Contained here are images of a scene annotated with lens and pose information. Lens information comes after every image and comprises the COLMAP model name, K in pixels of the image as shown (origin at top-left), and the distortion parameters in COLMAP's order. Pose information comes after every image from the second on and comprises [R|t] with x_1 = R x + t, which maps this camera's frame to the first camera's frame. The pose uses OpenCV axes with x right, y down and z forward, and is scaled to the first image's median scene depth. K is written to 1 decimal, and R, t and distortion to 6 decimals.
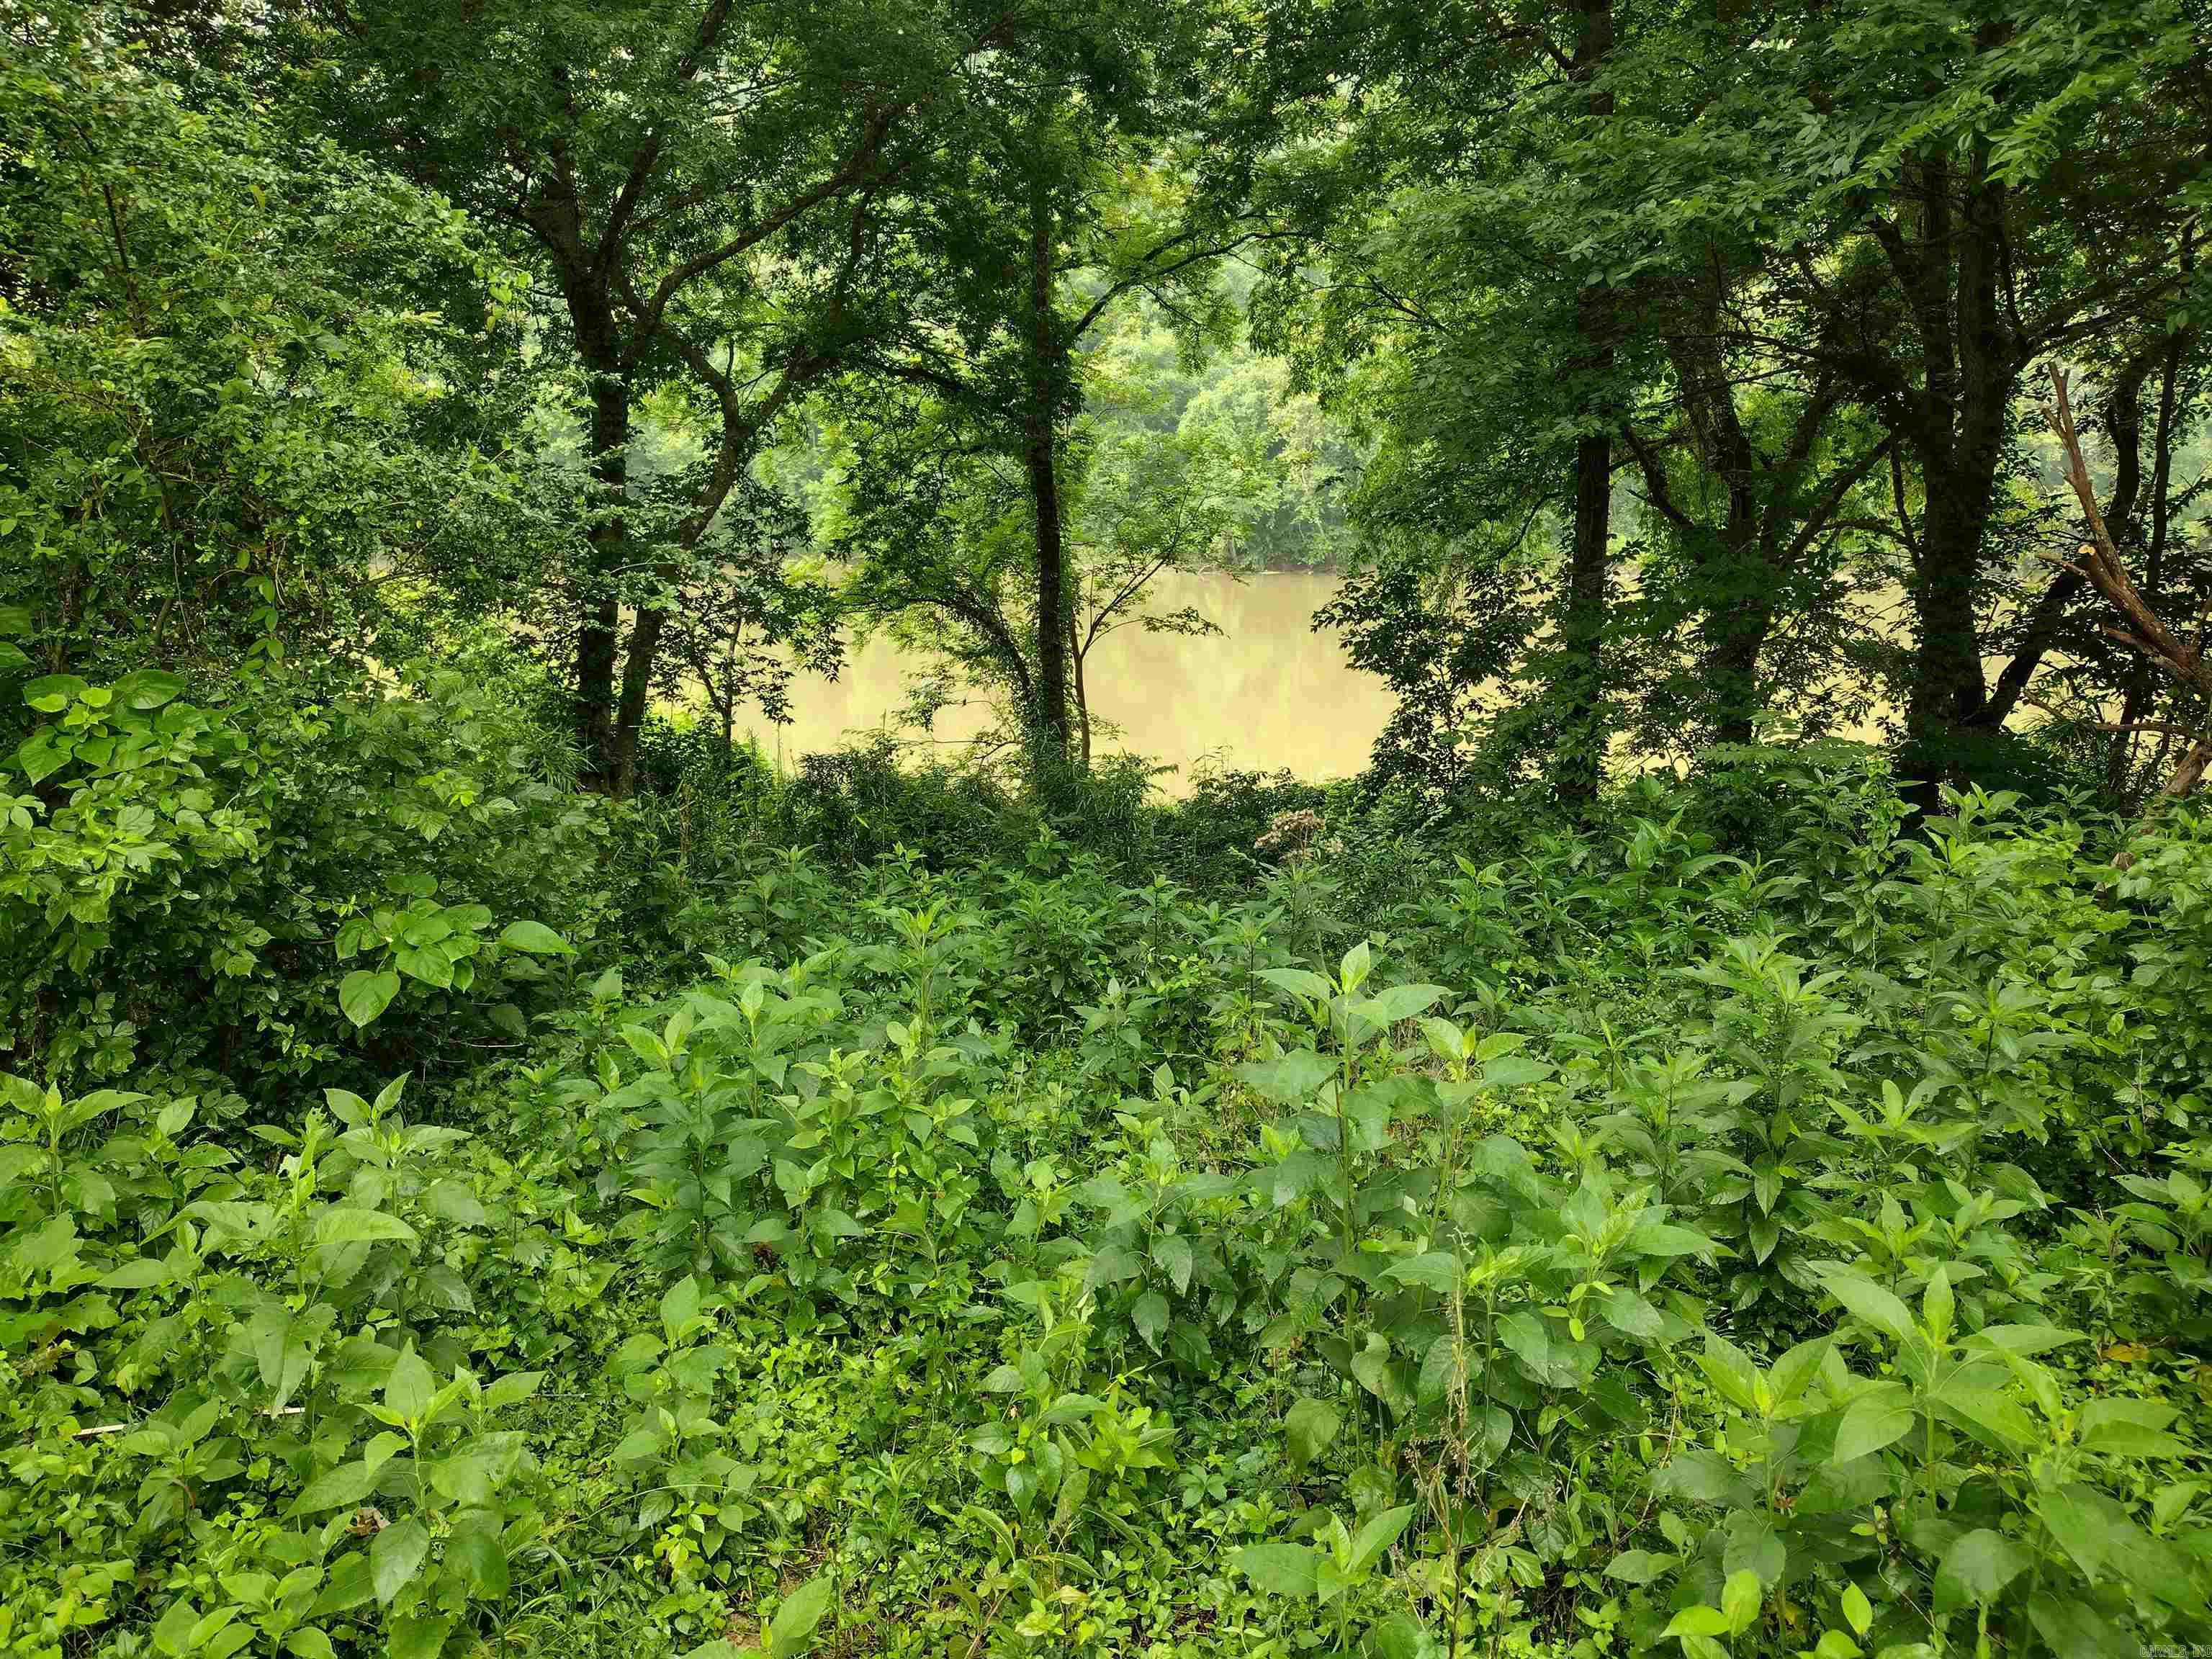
lens RADIAL K [[1731.2, 0, 1104.2], [0, 1731.2, 863.5], [0, 0, 1]] dist [-0.004344, -0.012231]
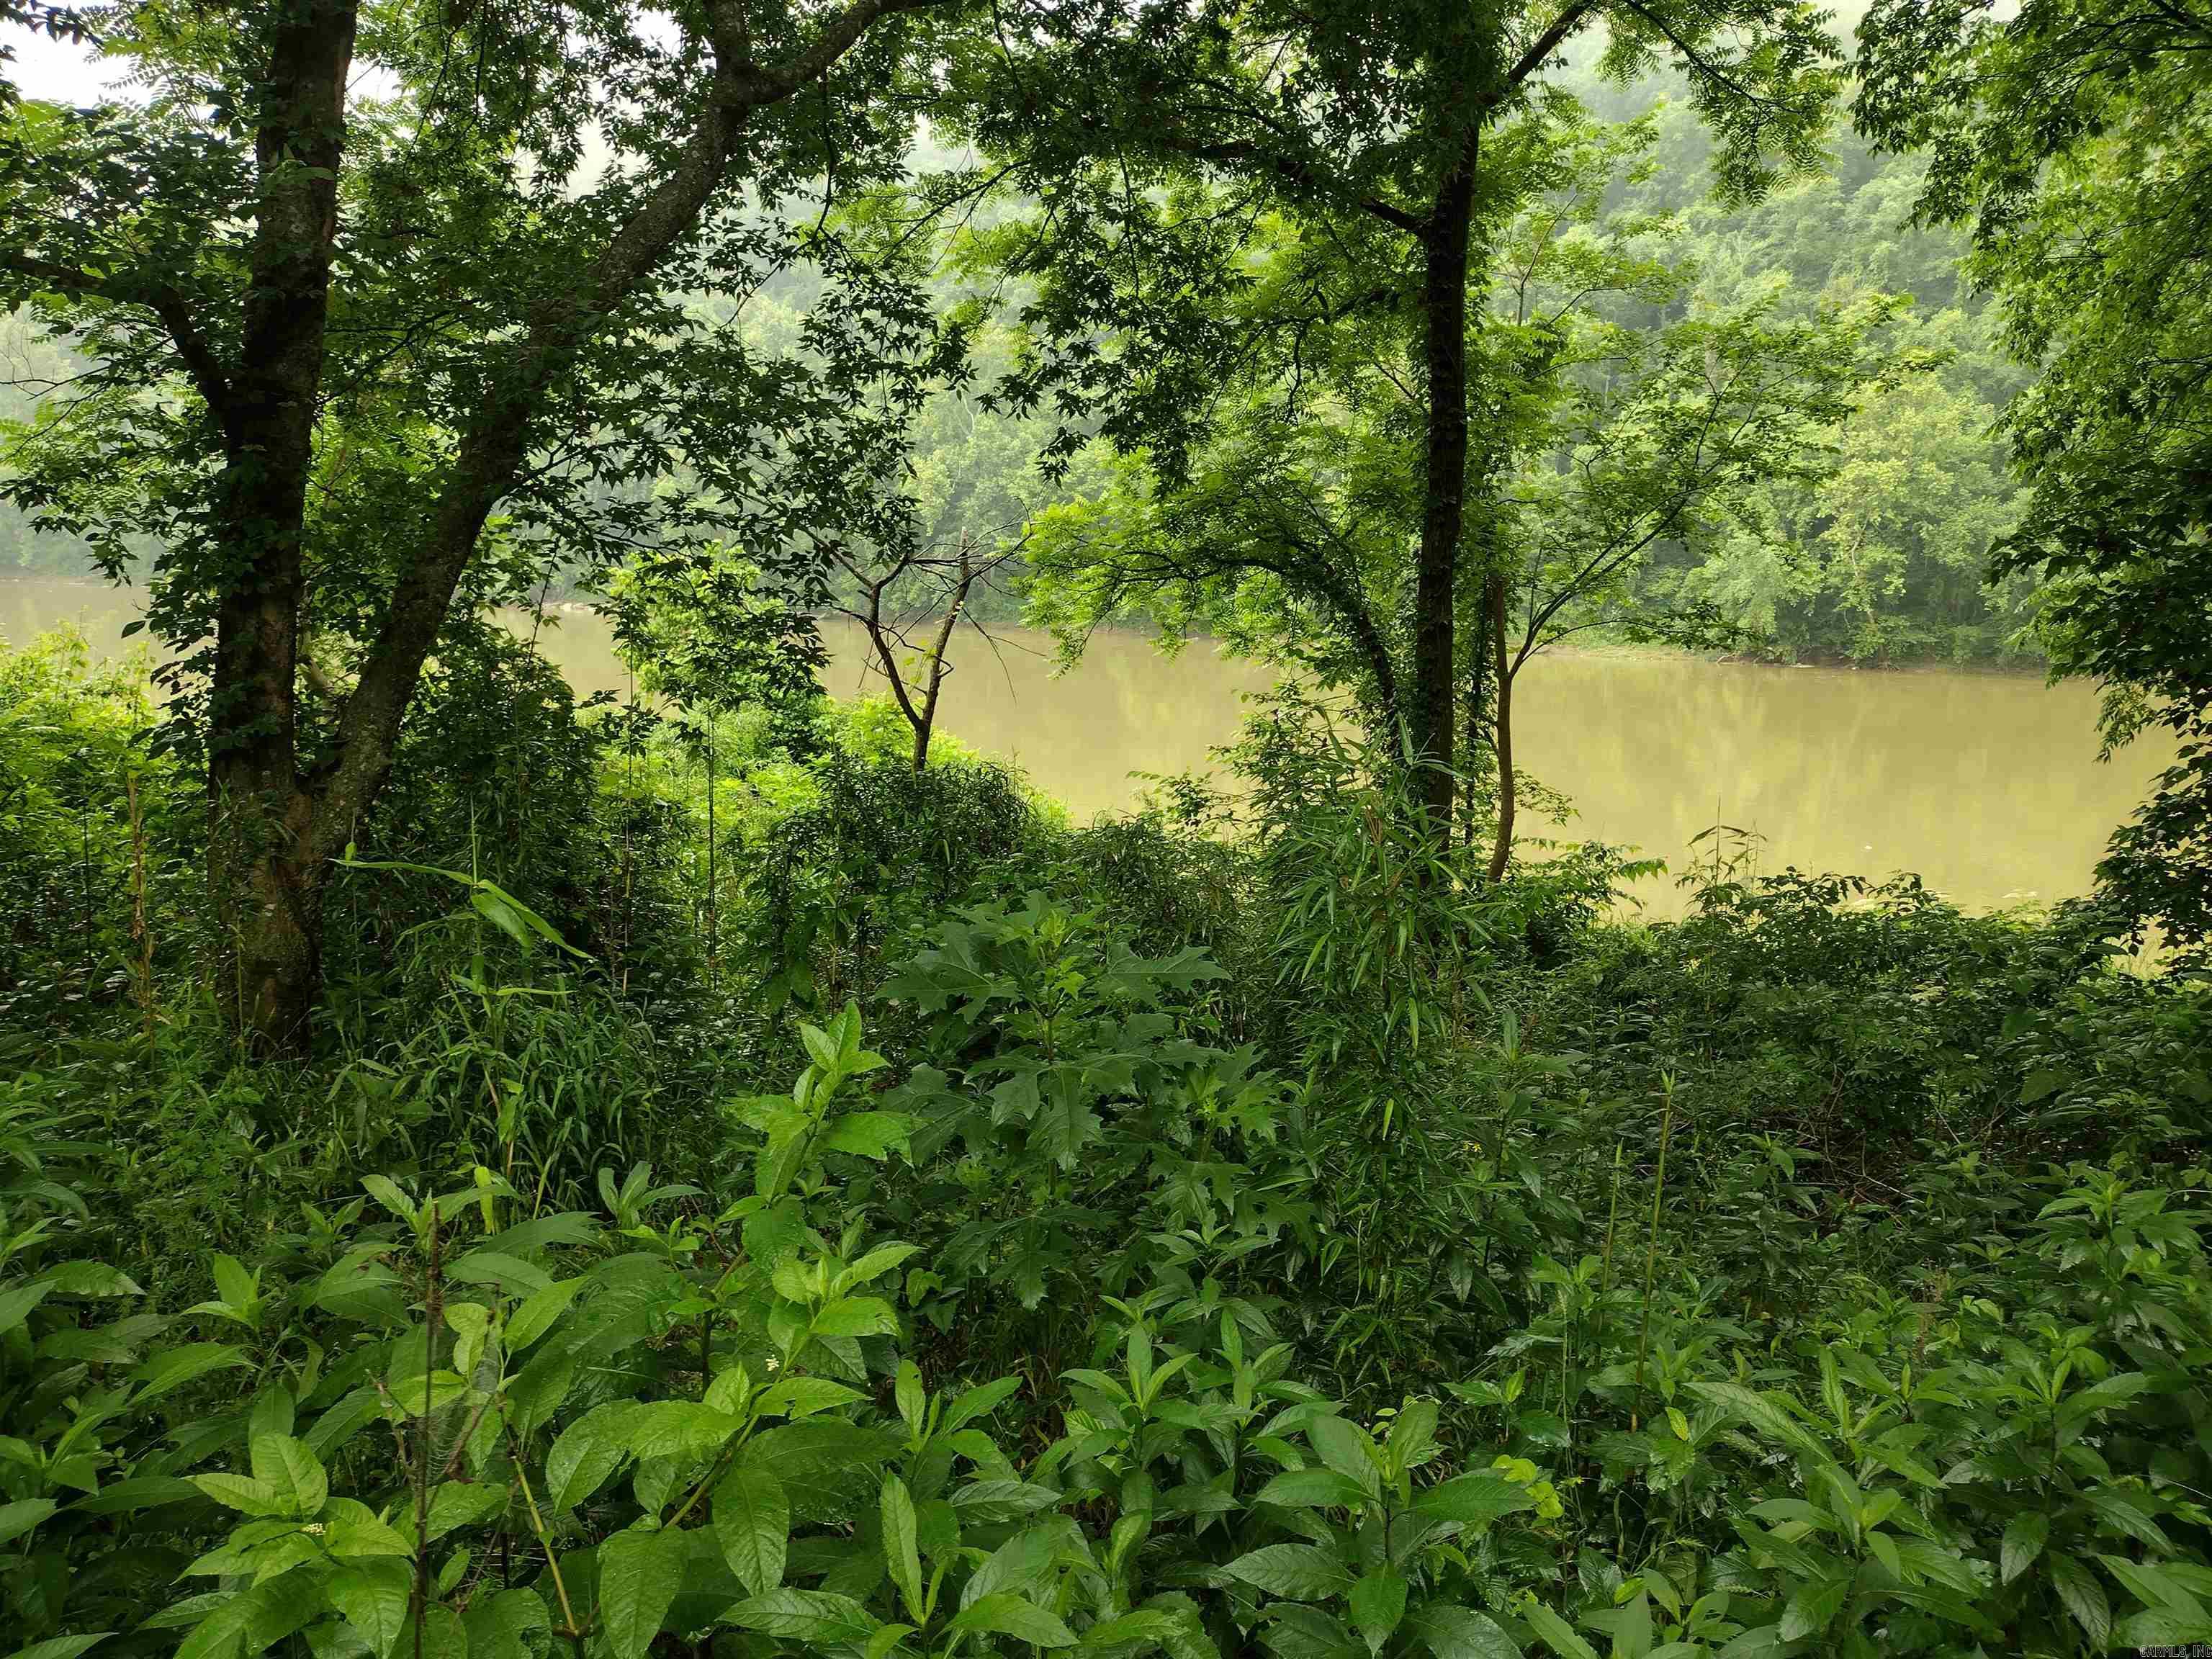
lens RADIAL K [[1821.4, 0, 1068.5], [0, 1821.4, 857.1], [0, 0, 1]] dist [0.045416, -0.092118]
pose [[0.958788, 0.075480, -0.273915, 0.024710], [-0.090716, 0.994932, -0.043370, -0.018062], [0.269253, 0.066431, 0.960776, 0.458126]]
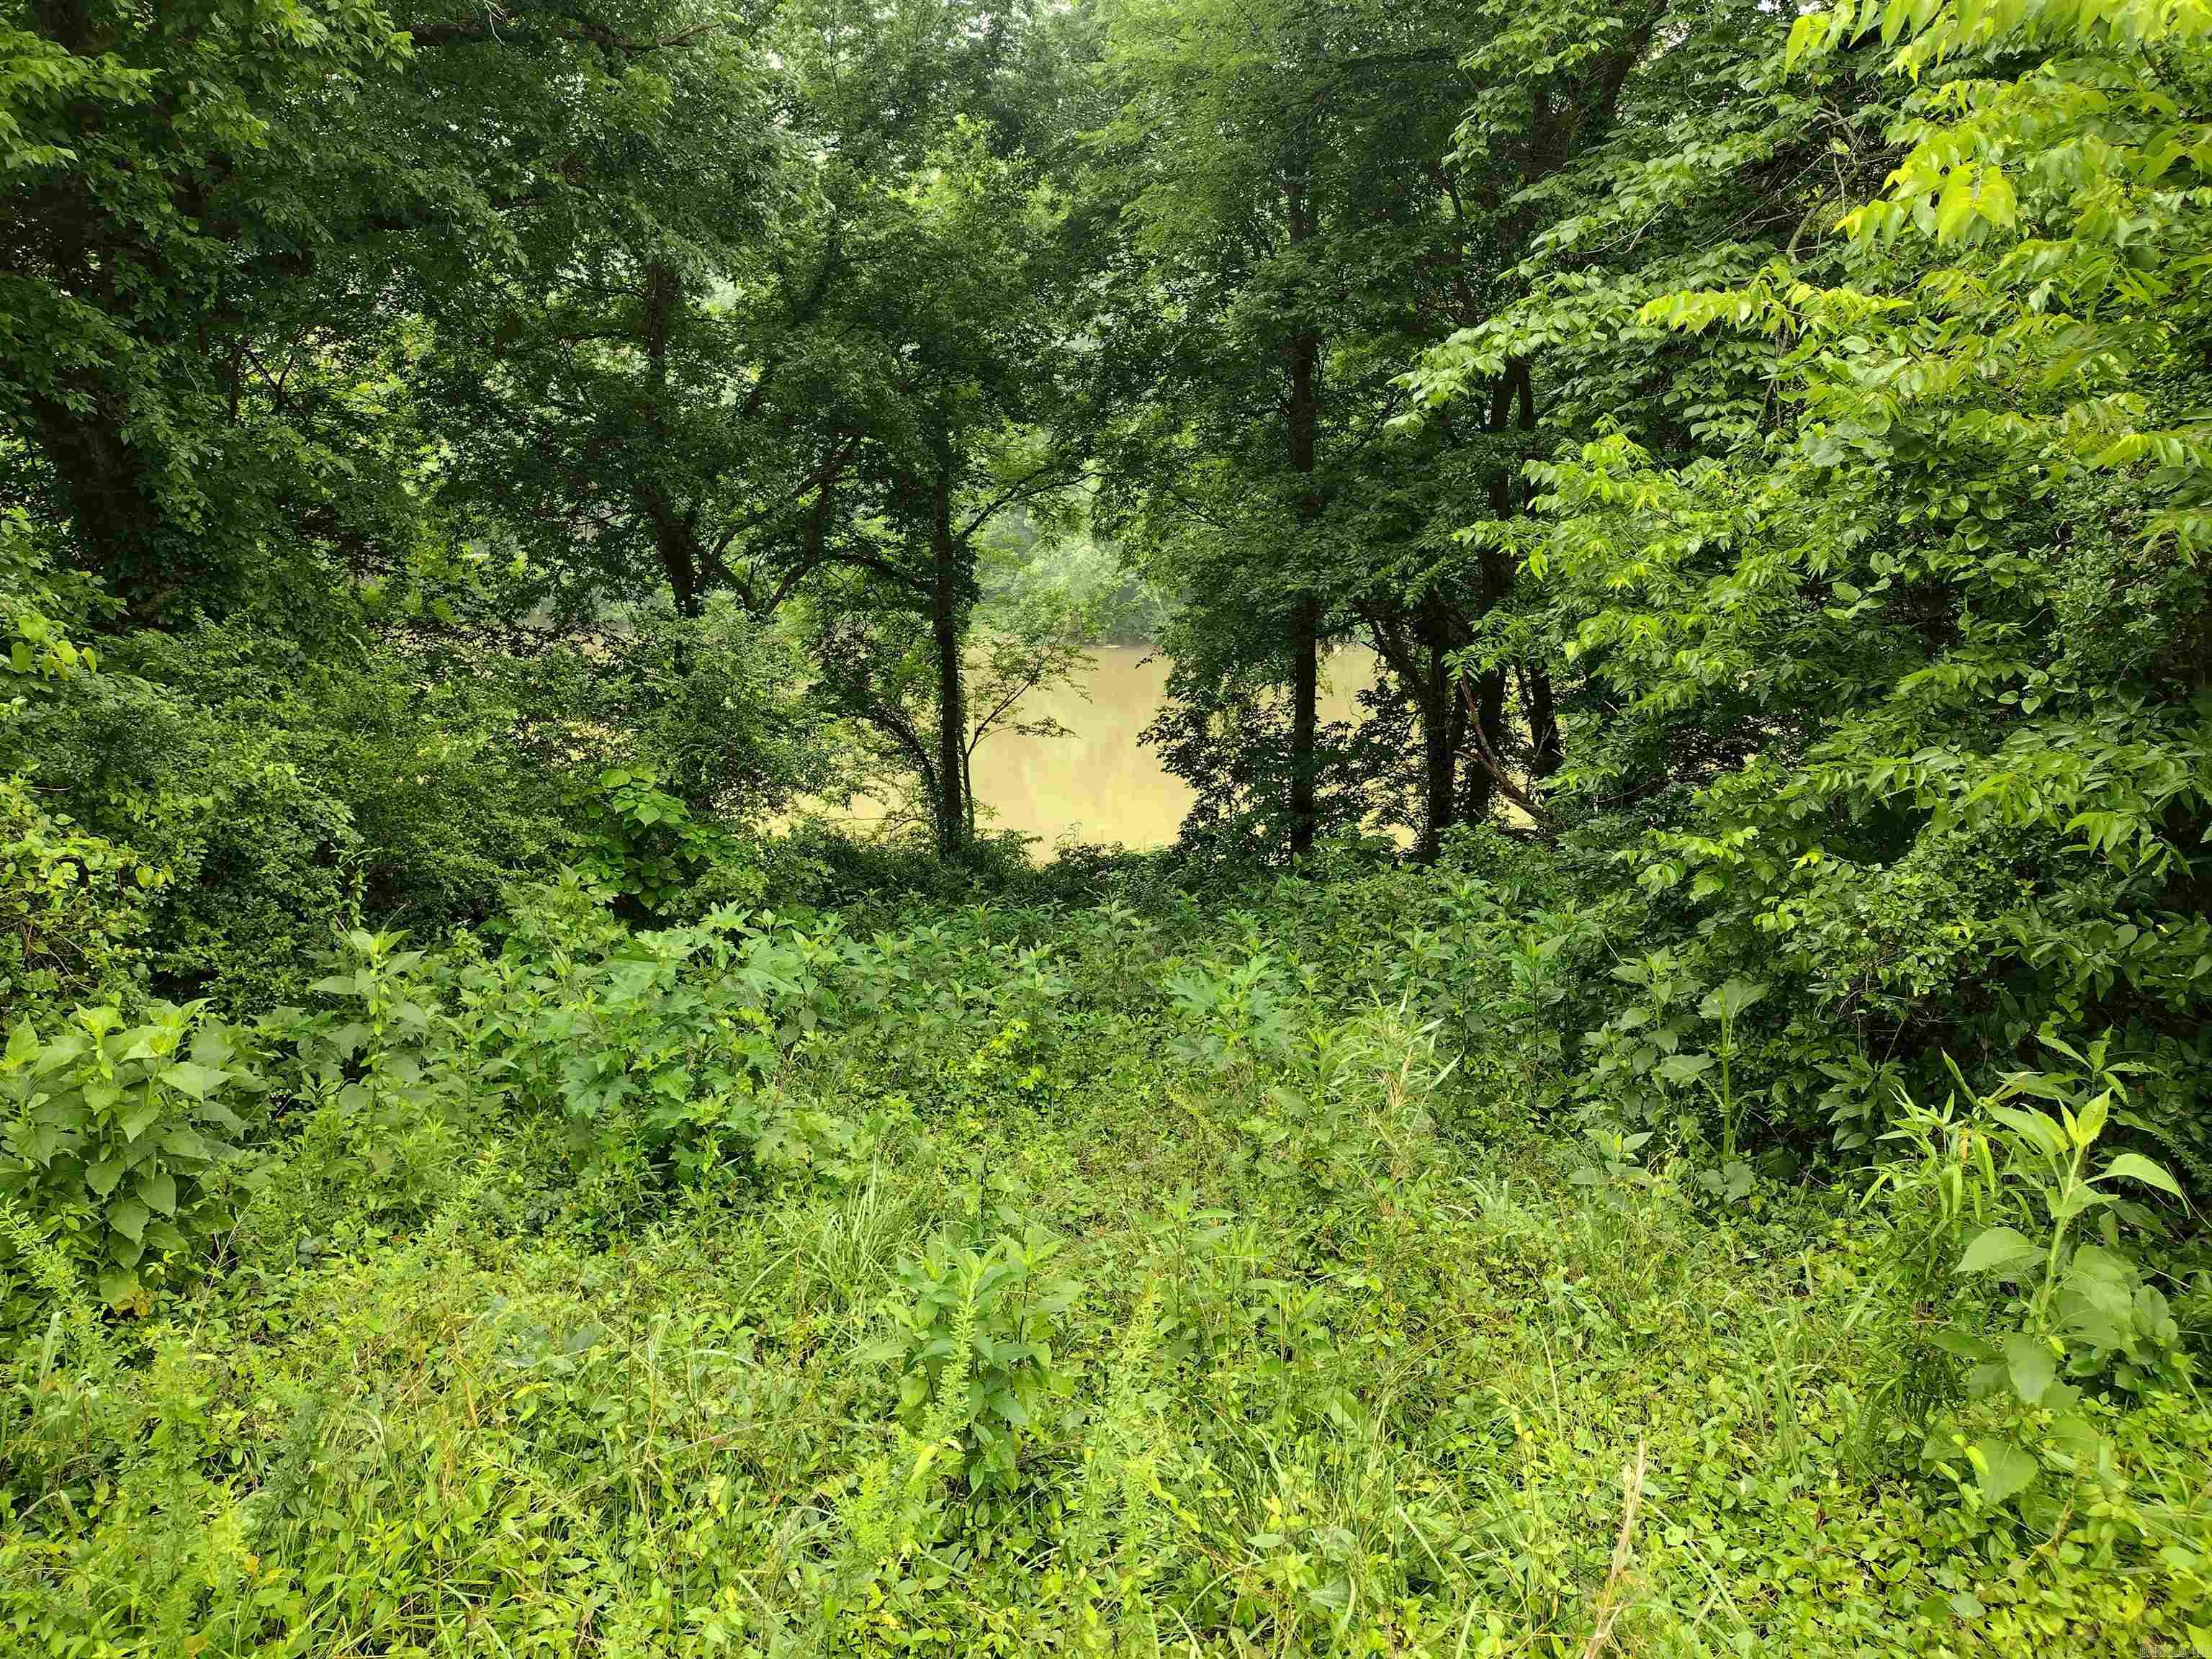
lens RADIAL K [[1717.4, 0, 1093.5], [0, 1717.4, 831.2], [0, 0, 1]] dist [0.069850, -0.115641]
pose [[0.996761, -0.001764, 0.080407, -0.030600], [0.006045, 0.998575, -0.053027, 0.011768], [-0.080199, 0.053341, 0.995351, -0.406664]]
